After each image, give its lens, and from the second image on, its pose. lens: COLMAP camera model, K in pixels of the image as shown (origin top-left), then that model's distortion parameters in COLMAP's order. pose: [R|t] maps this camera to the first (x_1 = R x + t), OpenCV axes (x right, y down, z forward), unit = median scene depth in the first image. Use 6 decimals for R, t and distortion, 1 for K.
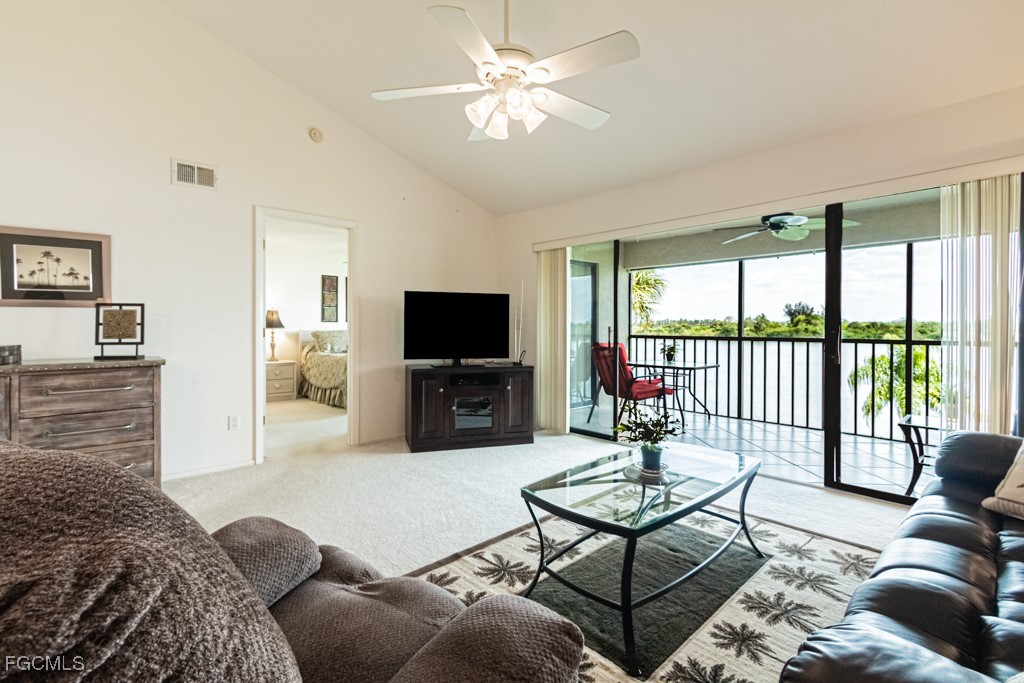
lens RADIAL K [[470.7, 0, 512.0], [0, 470.7, 331.0], [0, 0, 1]] dist [0.005794, -0.002003]
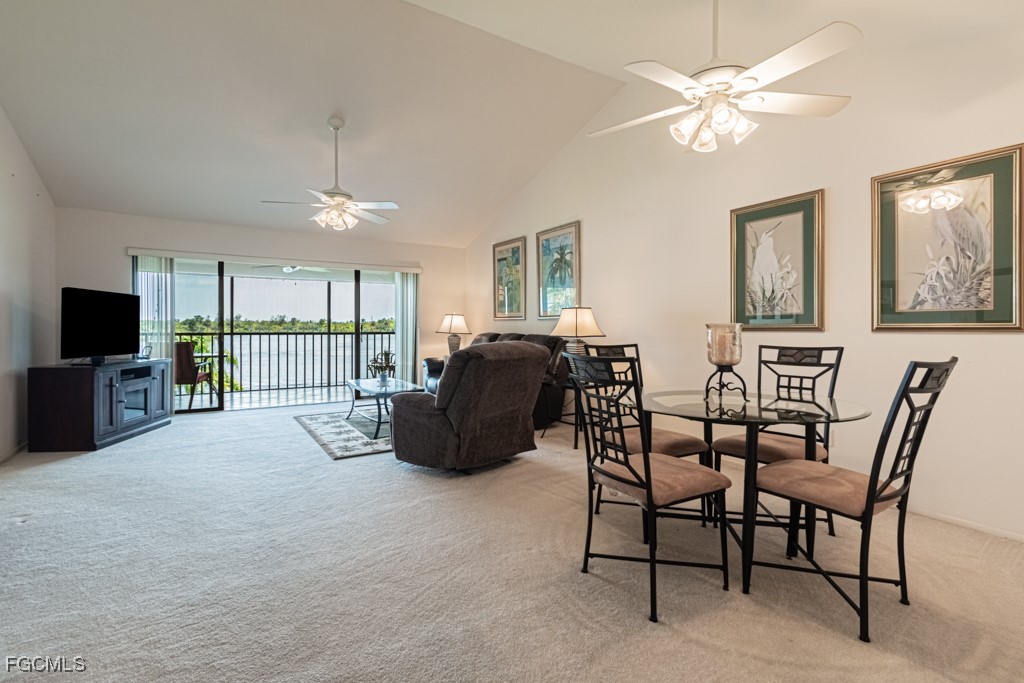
lens RADIAL K [[470.7, 0, 491.0], [0, 470.7, 329.4], [0, 0, 1]] dist [0.005794, -0.002003]
pose [[0.208168, -0.003825, 0.978086, -1.045388], [0.001822, 0.999992, 0.003523, -0.002010], [-0.978091, 0.001049, 0.208173, -0.053940]]
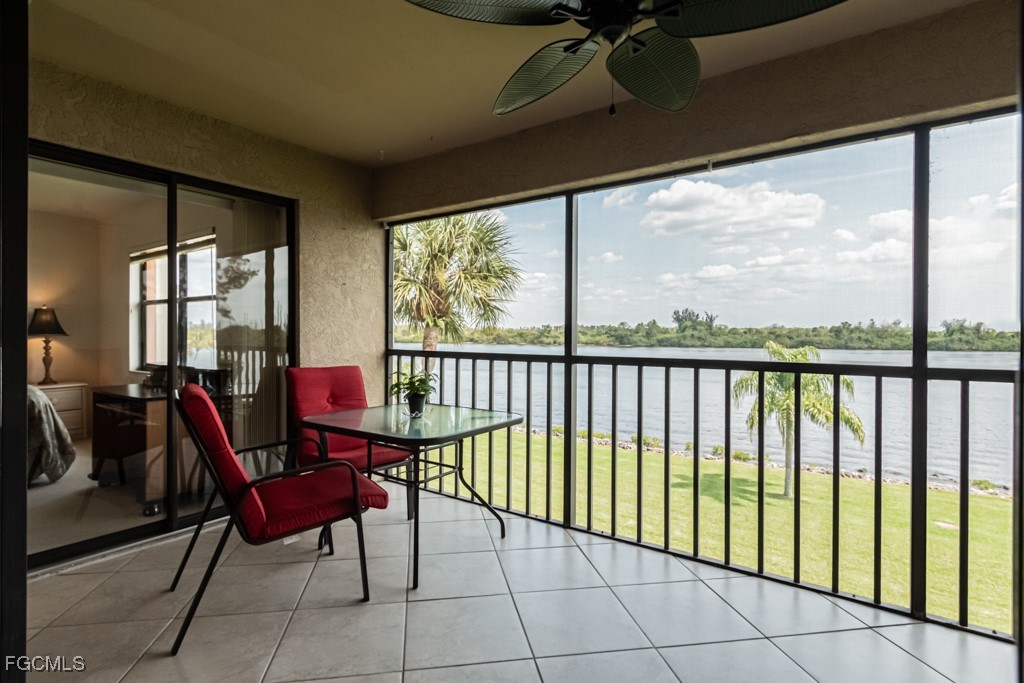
lens RADIAL K [[489.5, 0, 519.4], [0, 489.5, 338.2], [0, 0, 1]] dist [-0.002777, 0.000565]
pose [[0.976334, -0.003106, 0.216244, 0.275247], [0.002535, 0.999993, 0.002919, -0.005449], [-0.216252, -0.002301, 0.976335, 0.442216]]
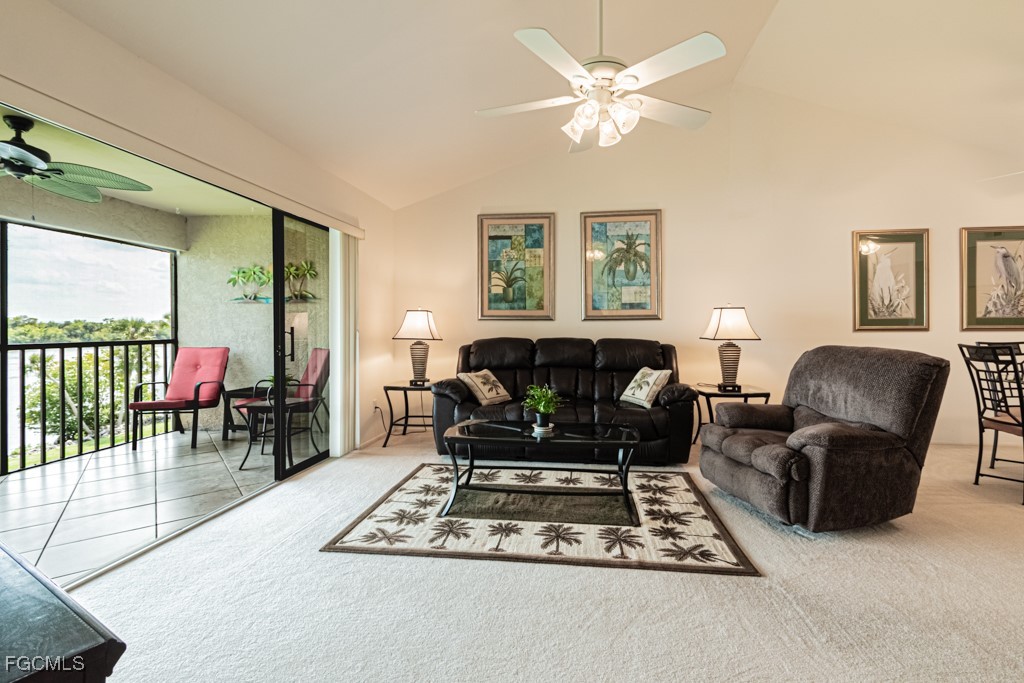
lens RADIAL K [[470.7, 0, 522.8], [0, 470.7, 330.2], [0, 0, 1]] dist [0.005794, -0.002003]
pose [[-0.640755, -0.002069, 0.767743, -0.392575], [0.004225, 0.999972, 0.006220, -0.007828], [-0.767734, 0.007229, -0.640728, 1.002805]]
